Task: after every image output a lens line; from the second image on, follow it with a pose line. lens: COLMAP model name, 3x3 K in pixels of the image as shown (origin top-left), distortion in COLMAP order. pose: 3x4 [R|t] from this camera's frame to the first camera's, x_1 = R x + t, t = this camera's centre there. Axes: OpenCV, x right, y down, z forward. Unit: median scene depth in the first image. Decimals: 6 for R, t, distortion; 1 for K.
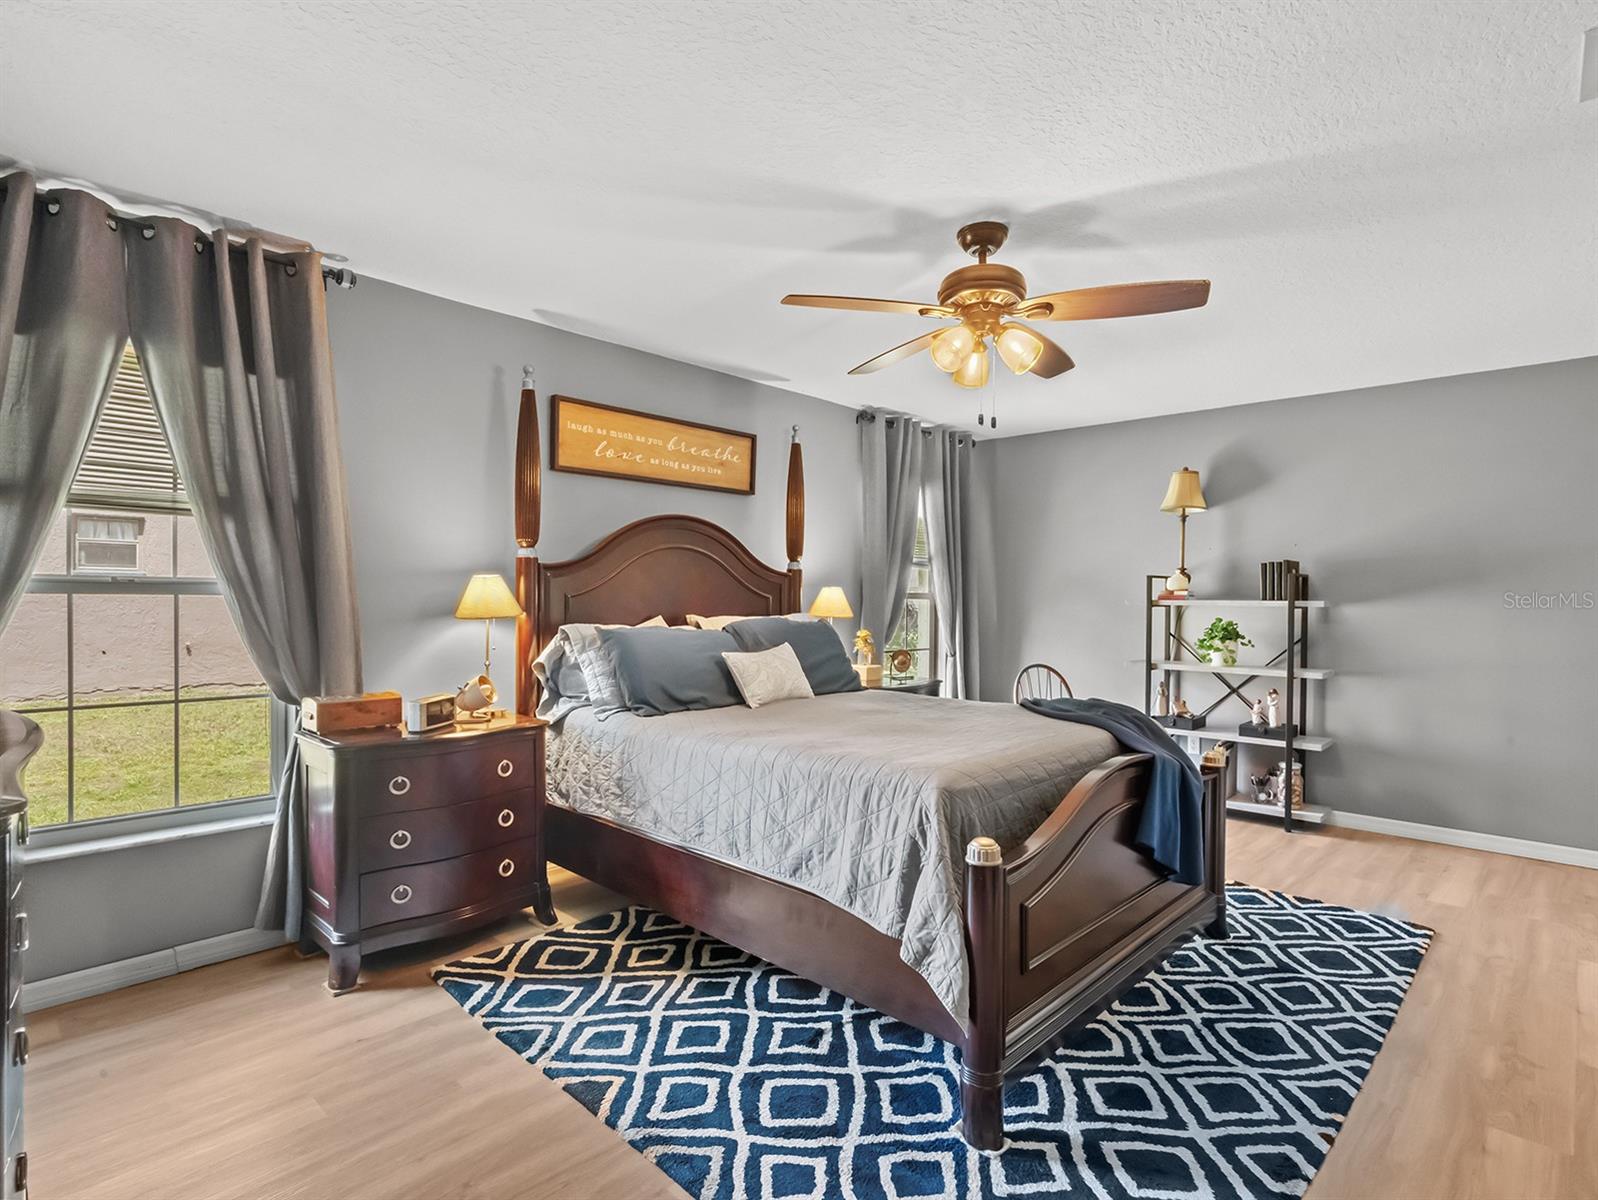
lens RADIAL K [[819.9, 0, 802.7], [0, 819.9, 611.2], [0, 0, 1]] dist [-0.009681, 0.004004]
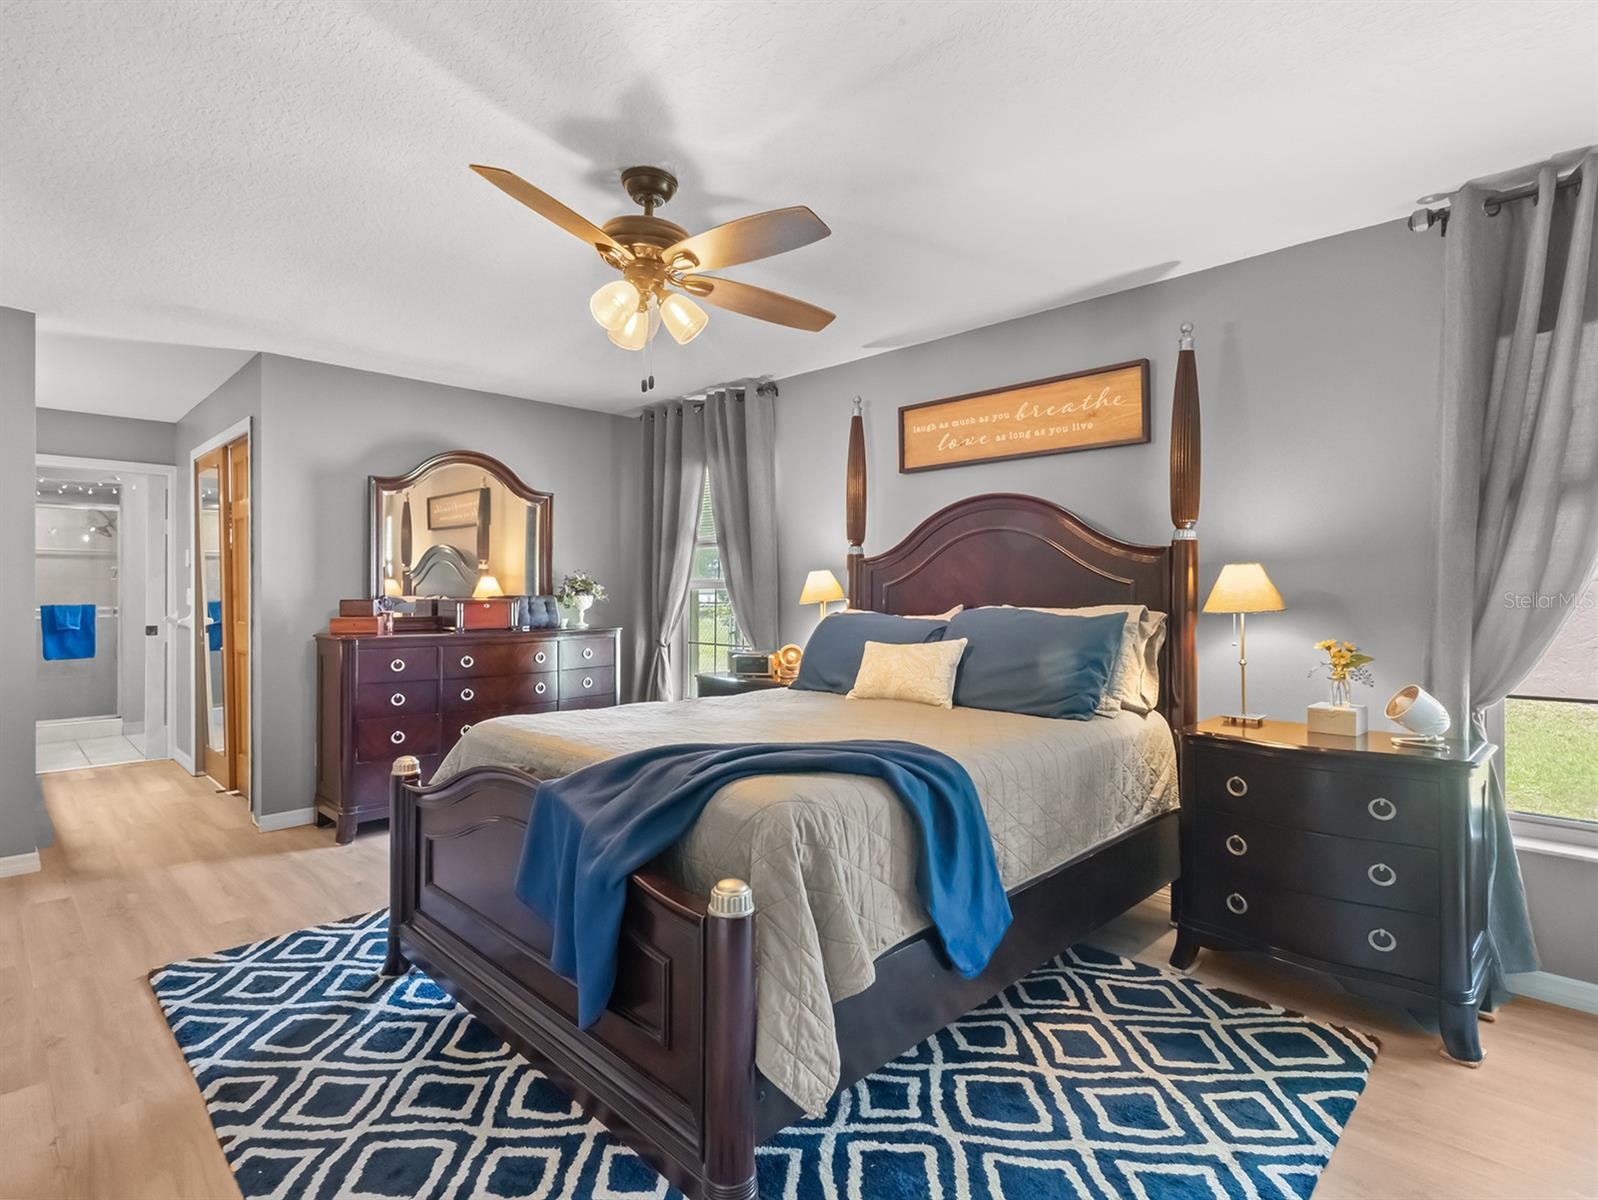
lens RADIAL K [[819.9, 0, 802.3], [0, 819.9, 596.2], [0, 0, 1]] dist [-0.009681, 0.004004]
pose [[-0.012863, 0.002448, -0.999914, 1.247563], [-0.006416, 0.999976, 0.002530, -0.008361], [0.999897, 0.006448, -0.012847, 1.316211]]
